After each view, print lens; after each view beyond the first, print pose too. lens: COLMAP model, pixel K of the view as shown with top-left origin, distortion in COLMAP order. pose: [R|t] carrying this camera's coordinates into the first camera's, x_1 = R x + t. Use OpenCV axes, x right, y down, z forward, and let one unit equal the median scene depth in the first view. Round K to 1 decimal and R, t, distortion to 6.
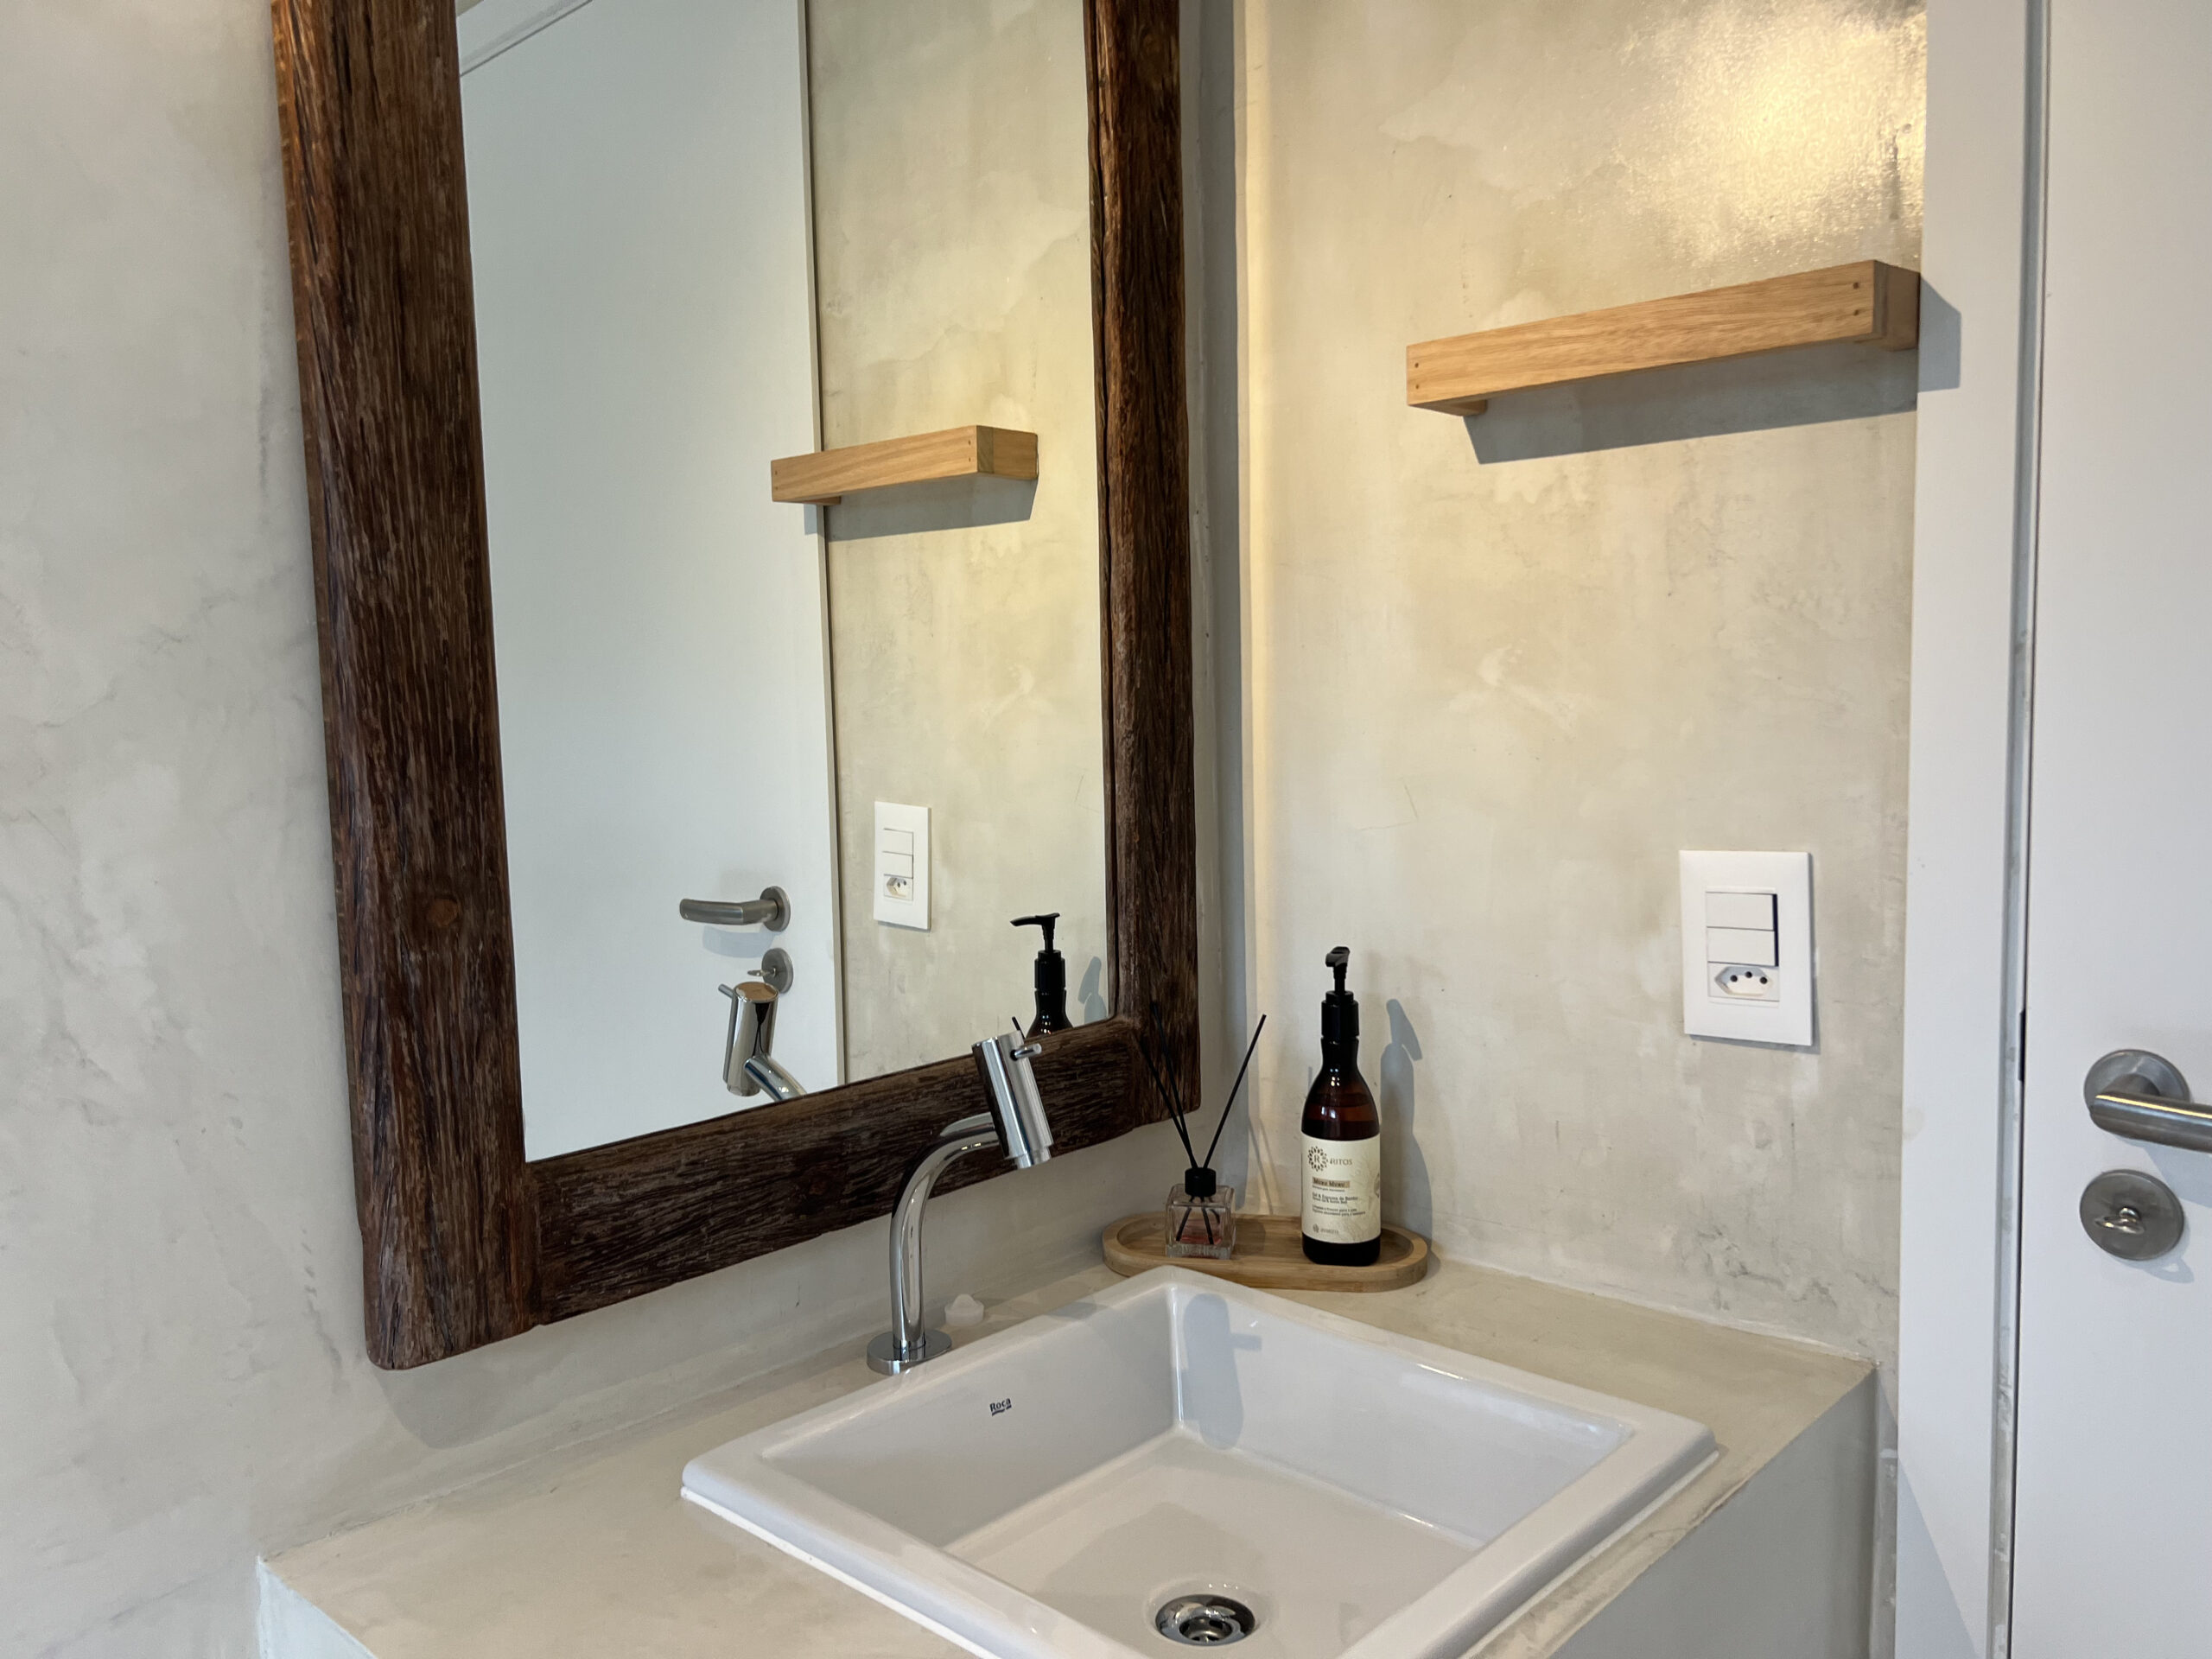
lens RADIAL K [[1670.6, 0, 1107.1], [0, 1670.6, 826.6], [0, 0, 1]] dist [0.055414, -0.056354]
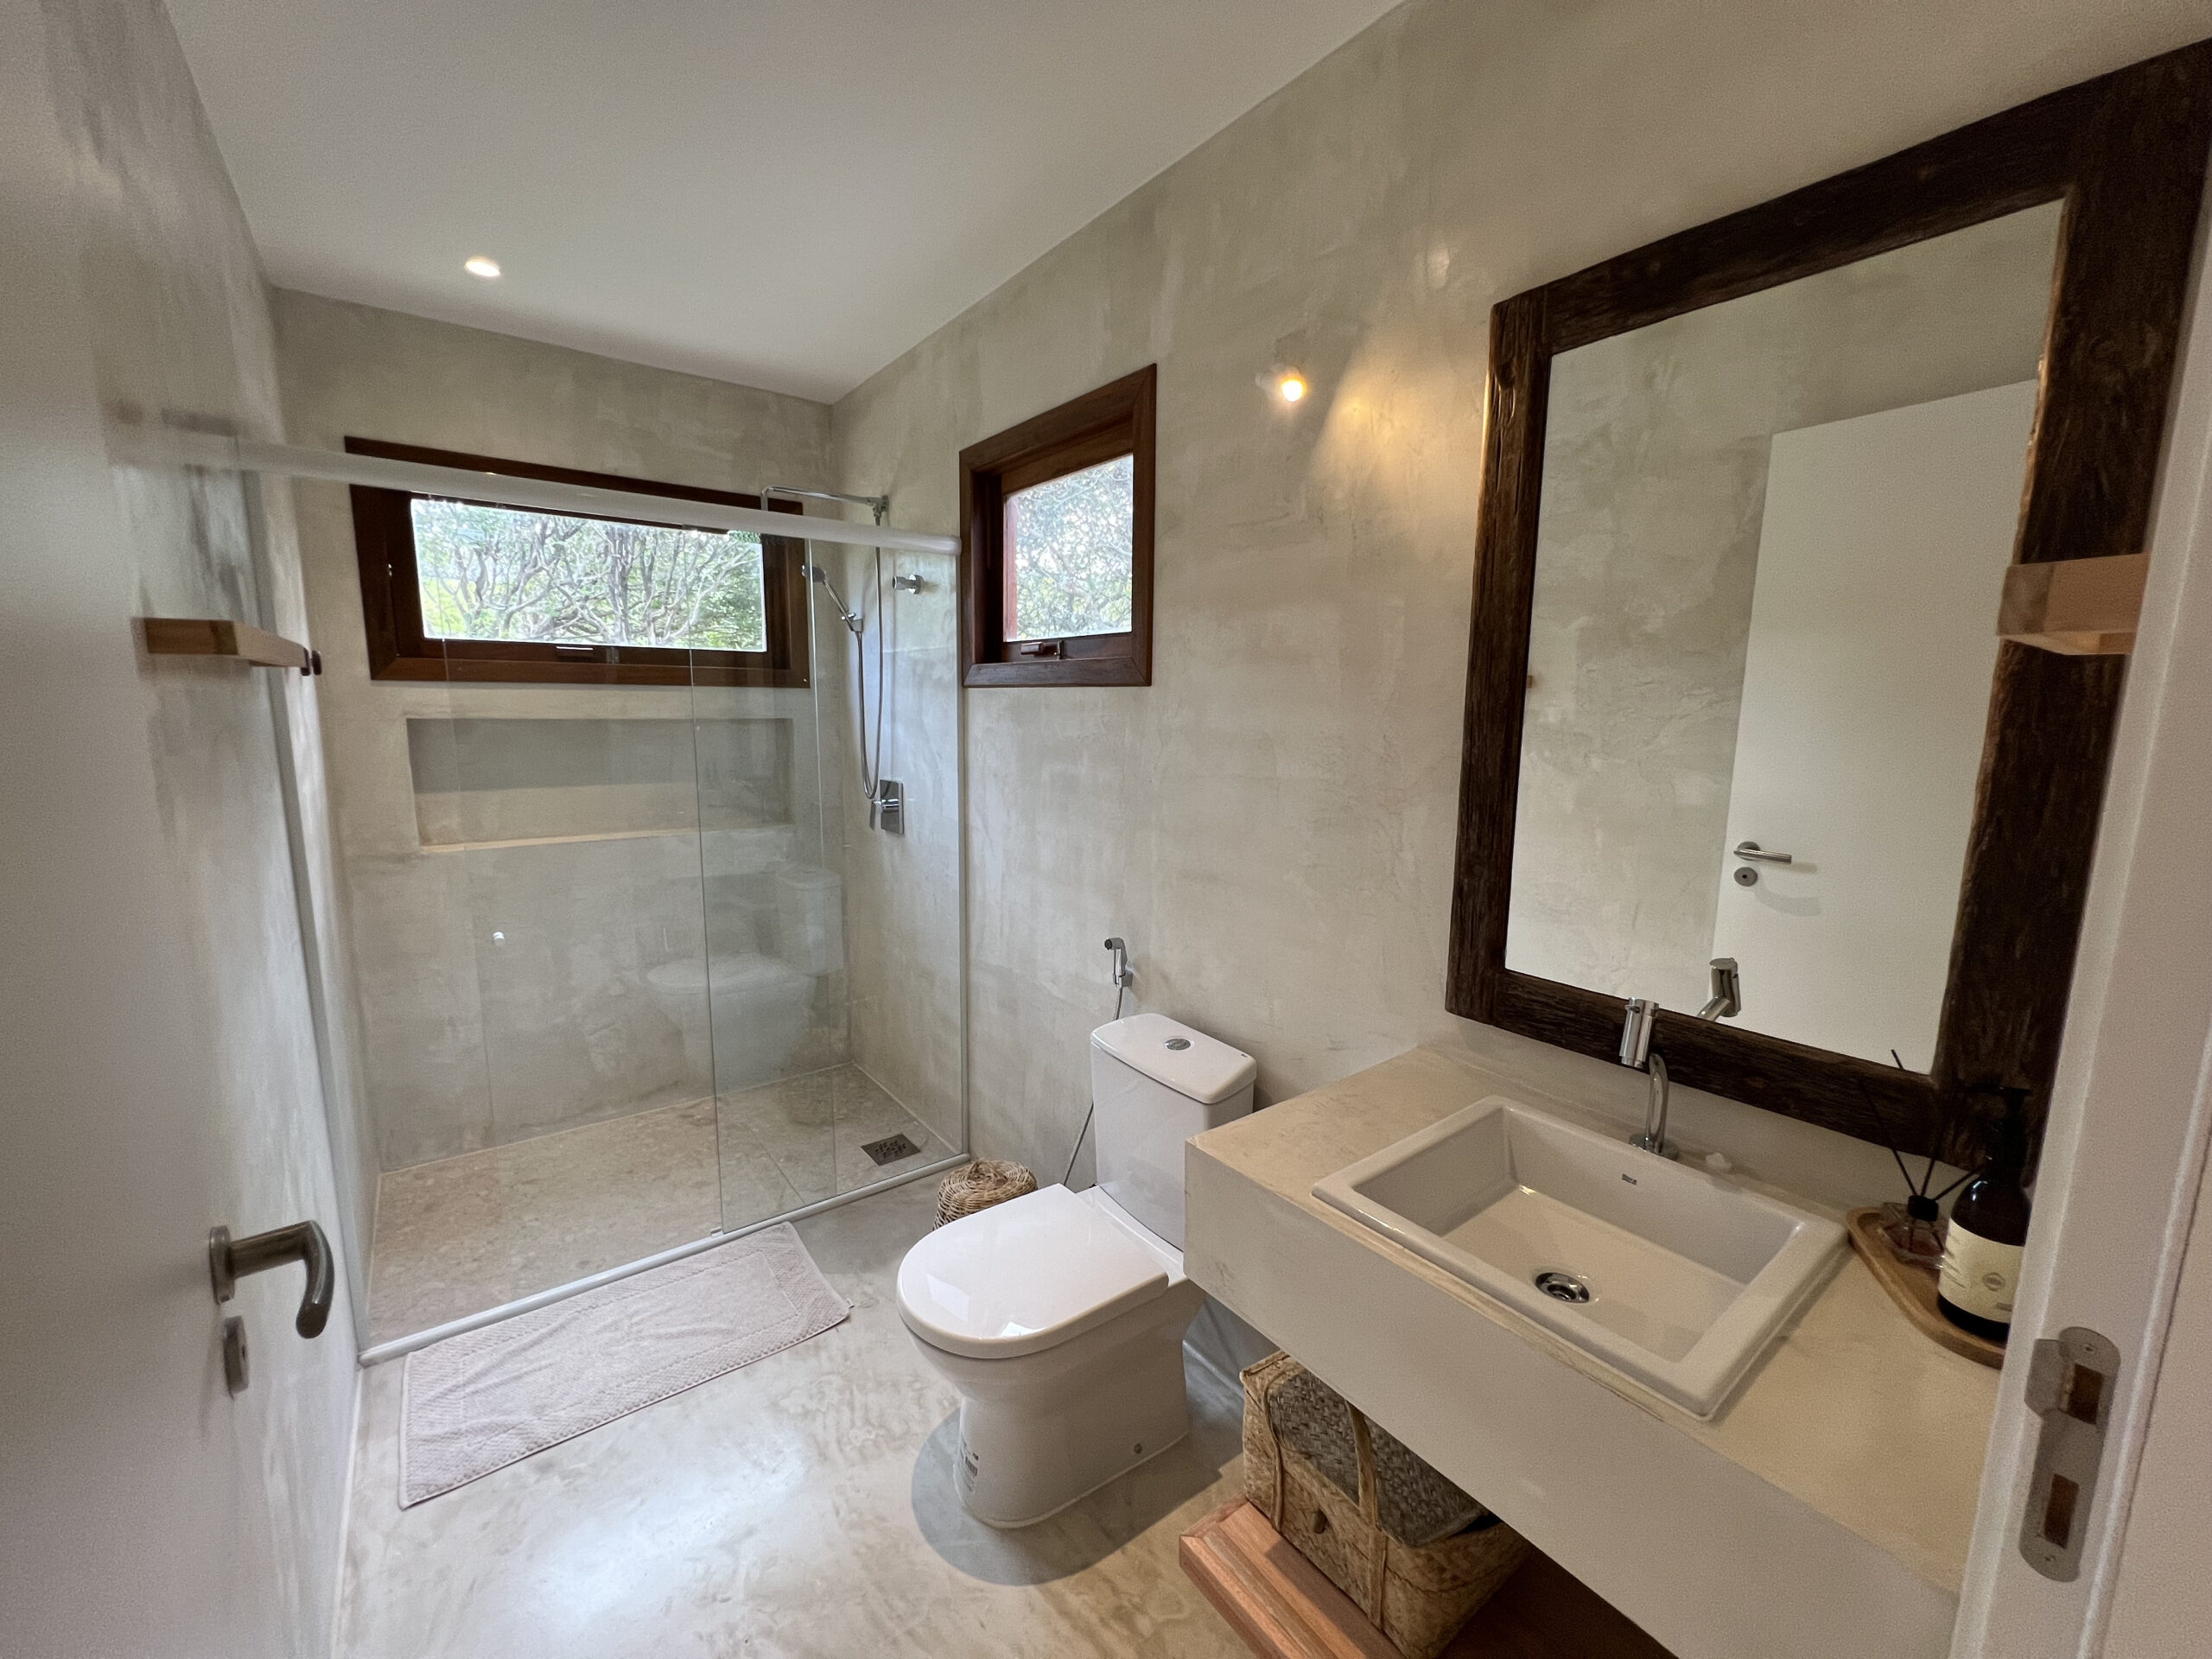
lens RADIAL K [[884.9, 0, 1108.3], [0, 884.9, 831.8], [0, 0, 1]] dist [-0.001645, 0.000553]
pose [[-0.152454, 0.172830, -0.973081, 1.165446], [-0.096705, 0.977257, 0.188723, -0.235387], [0.983568, 0.122874, -0.132273, 0.565616]]
